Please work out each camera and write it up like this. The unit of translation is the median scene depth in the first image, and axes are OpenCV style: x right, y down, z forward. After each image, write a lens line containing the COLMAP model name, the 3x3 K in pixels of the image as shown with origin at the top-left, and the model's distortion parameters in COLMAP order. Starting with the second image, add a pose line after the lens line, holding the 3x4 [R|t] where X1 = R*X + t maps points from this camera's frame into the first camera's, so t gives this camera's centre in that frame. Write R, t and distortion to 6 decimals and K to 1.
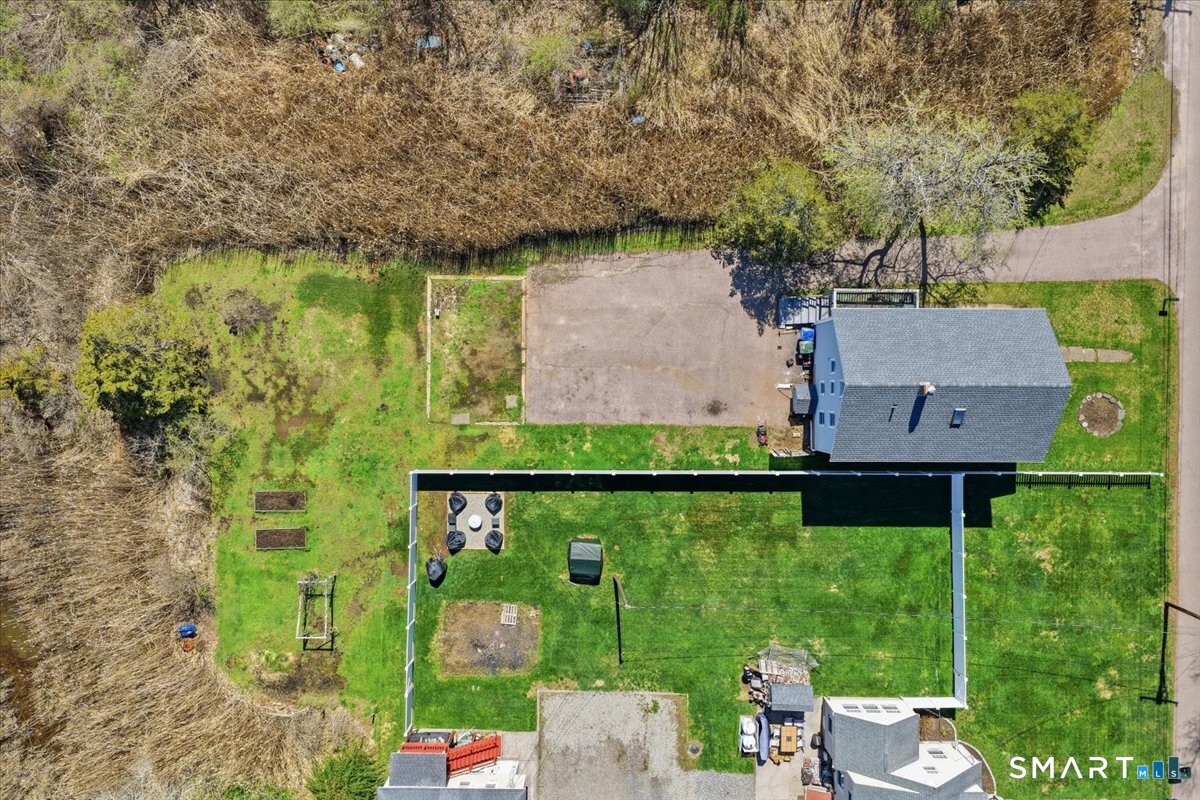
lens RADIAL K [[1007.5, 0, 604.6], [0, 1007.5, 397.2], [0, 0, 1]] dist [-0.004219, 0.009422]
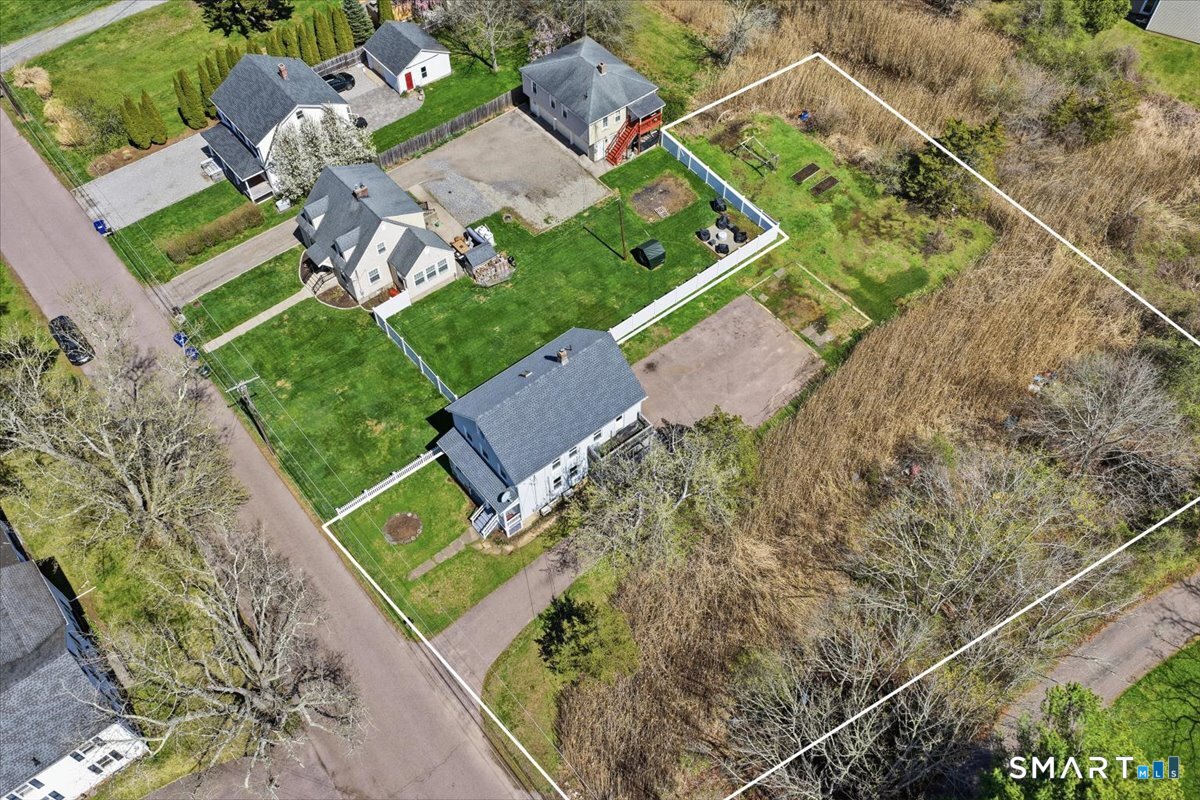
lens RADIAL K [[1007.5, 0, 604.6], [0, 1007.5, 397.2], [0, 0, 1]] dist [-0.004219, 0.009422]
pose [[-0.765591, 0.521987, -0.376032, 0.670582], [-0.643295, -0.627040, 0.439308, -0.552261], [-0.006474, 0.578230, 0.815848, -0.052345]]
